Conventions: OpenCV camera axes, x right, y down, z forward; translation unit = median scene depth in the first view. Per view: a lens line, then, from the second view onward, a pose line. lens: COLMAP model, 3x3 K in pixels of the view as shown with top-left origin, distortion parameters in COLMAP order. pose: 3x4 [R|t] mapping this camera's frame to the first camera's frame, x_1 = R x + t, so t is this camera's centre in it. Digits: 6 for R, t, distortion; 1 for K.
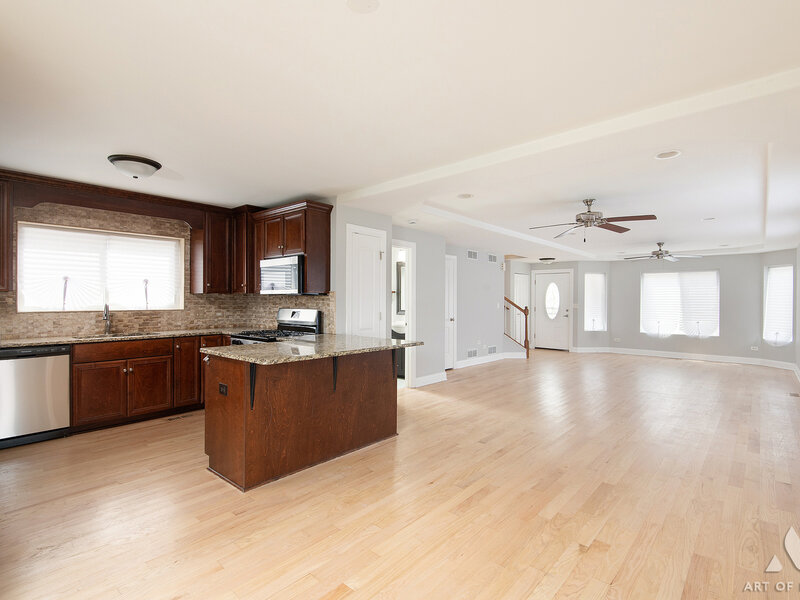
lens RADIAL K [[402.5, 0, 397.8], [0, 402.5, 302.1], [0, 0, 1]] dist [0.036738, -0.026462]
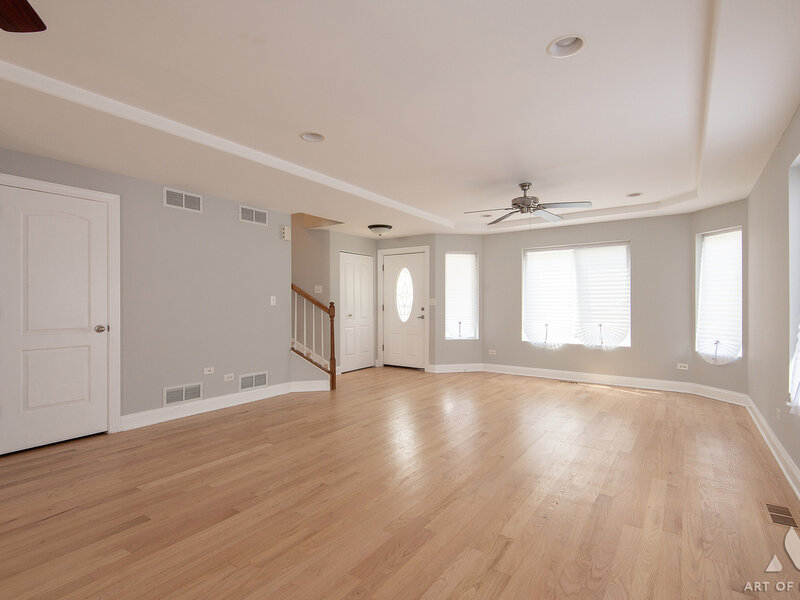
lens RADIAL K [[402.5, 0, 397.8], [0, 402.5, 302.1], [0, 0, 1]] dist [0.036738, -0.026462]
pose [[0.993516, -0.006388, 0.113511, 0.348012], [0.007022, 0.999962, -0.005188, 0.014378], [-0.113473, 0.005951, 0.993523, 0.401912]]
